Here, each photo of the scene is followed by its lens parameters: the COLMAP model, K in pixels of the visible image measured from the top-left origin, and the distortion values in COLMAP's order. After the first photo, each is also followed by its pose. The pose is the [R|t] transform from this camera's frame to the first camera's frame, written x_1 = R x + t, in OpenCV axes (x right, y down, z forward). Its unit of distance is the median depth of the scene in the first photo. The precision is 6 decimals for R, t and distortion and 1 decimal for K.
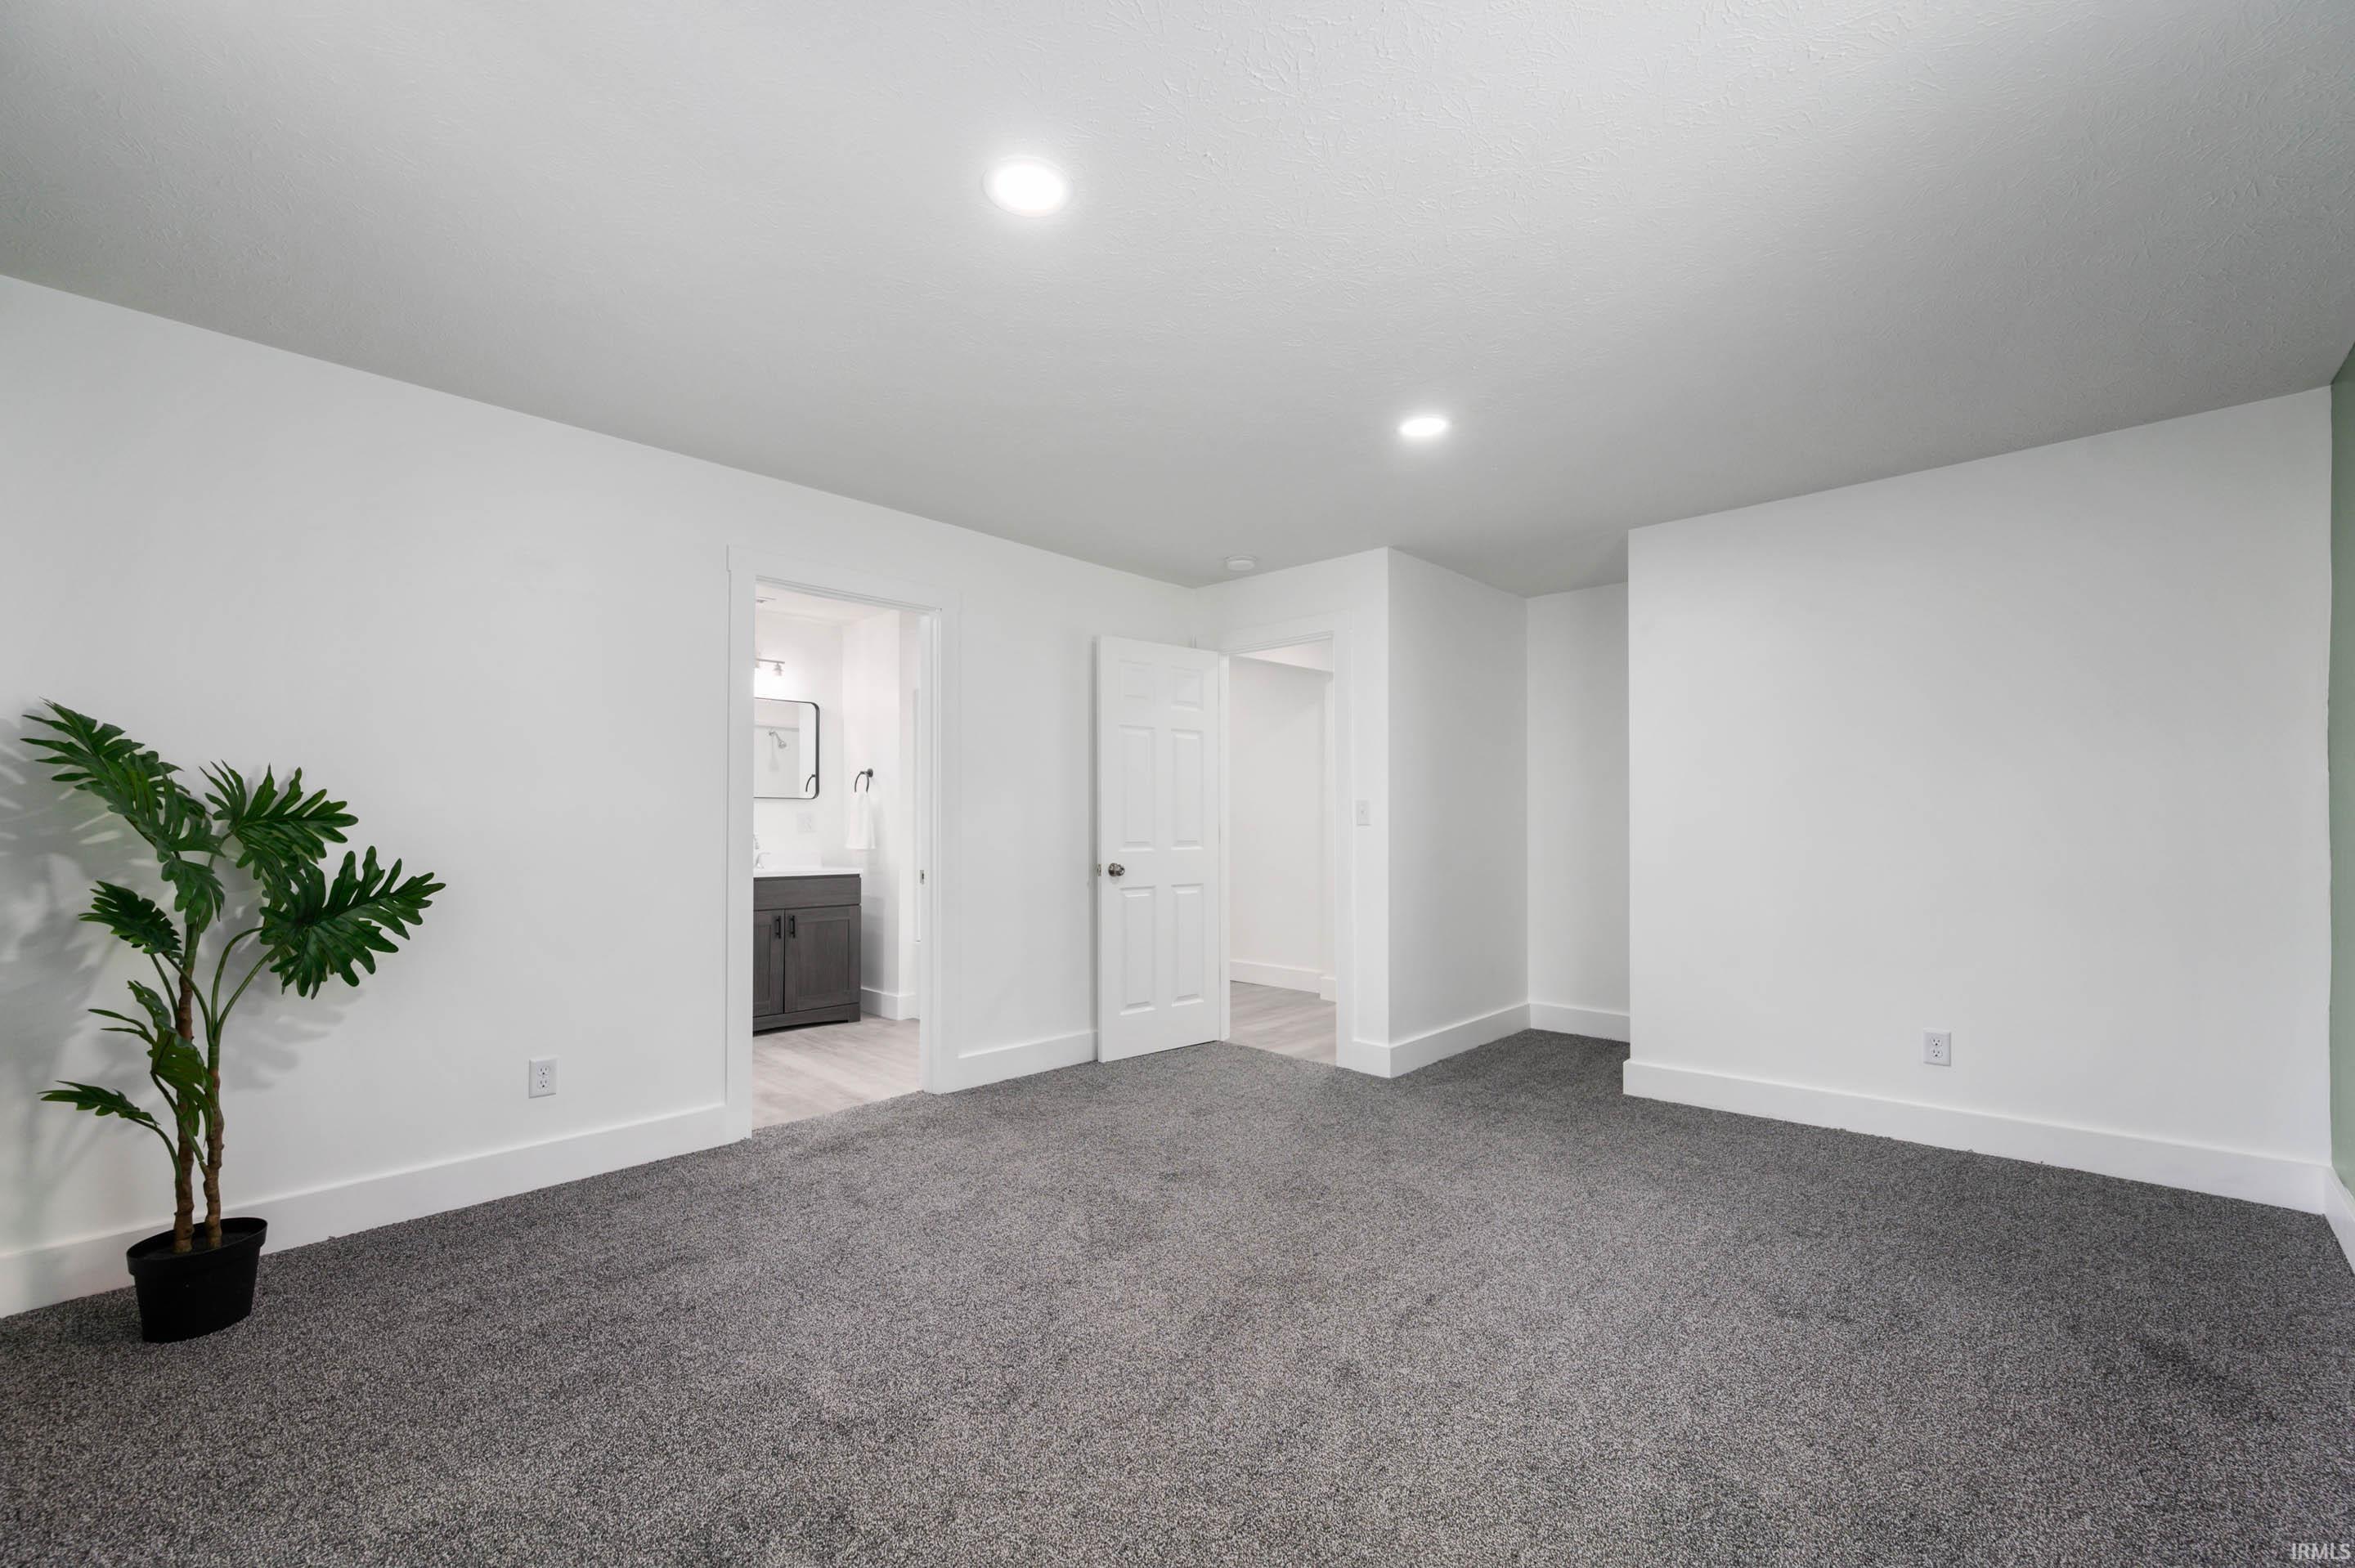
lens RADIAL K [[934.2, 0, 1189.1], [0, 934.2, 808.1], [0, 0, 1]] dist [0.001266, -0.002969]
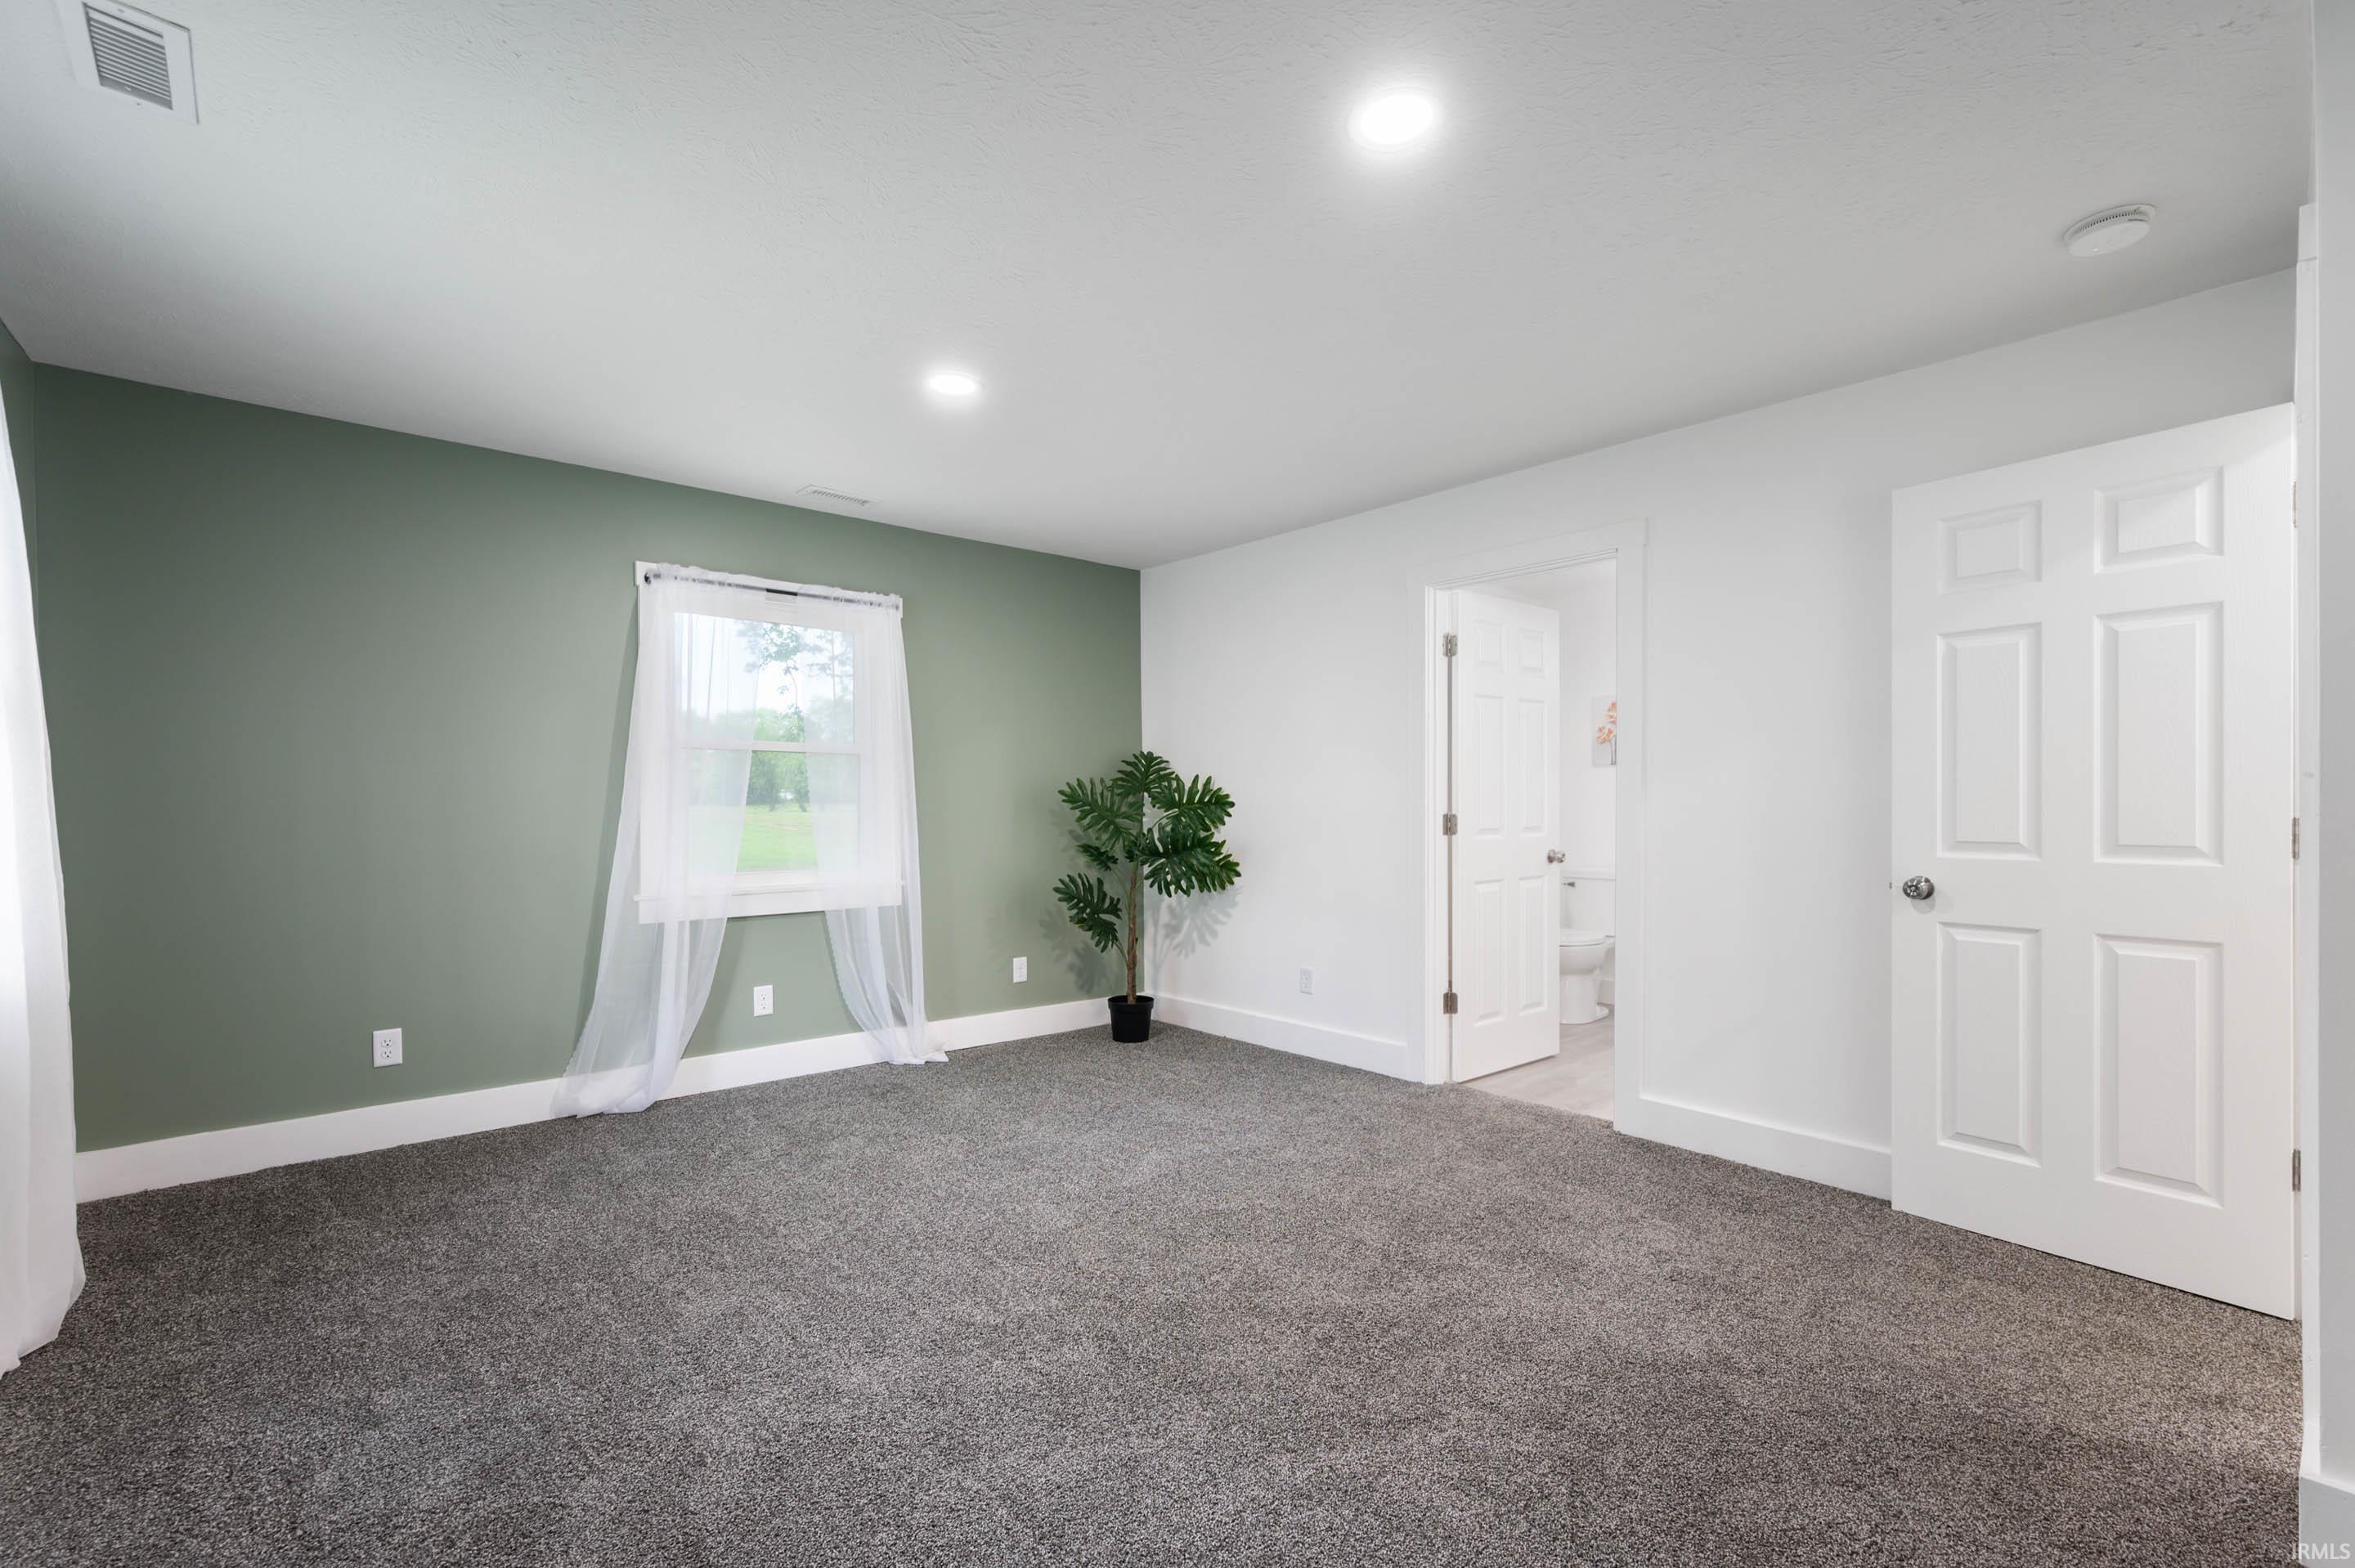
lens RADIAL K [[999.9, 0, 1182.9], [0, 999.9, 798.6], [0, 0, 1]] dist [-0.001497, -0.000212]
pose [[-0.067937, -0.008216, -0.997656, 0.688373], [0.014968, 0.999845, -0.009254, 0.012214], [0.997577, -0.015562, -0.067804, 0.715331]]
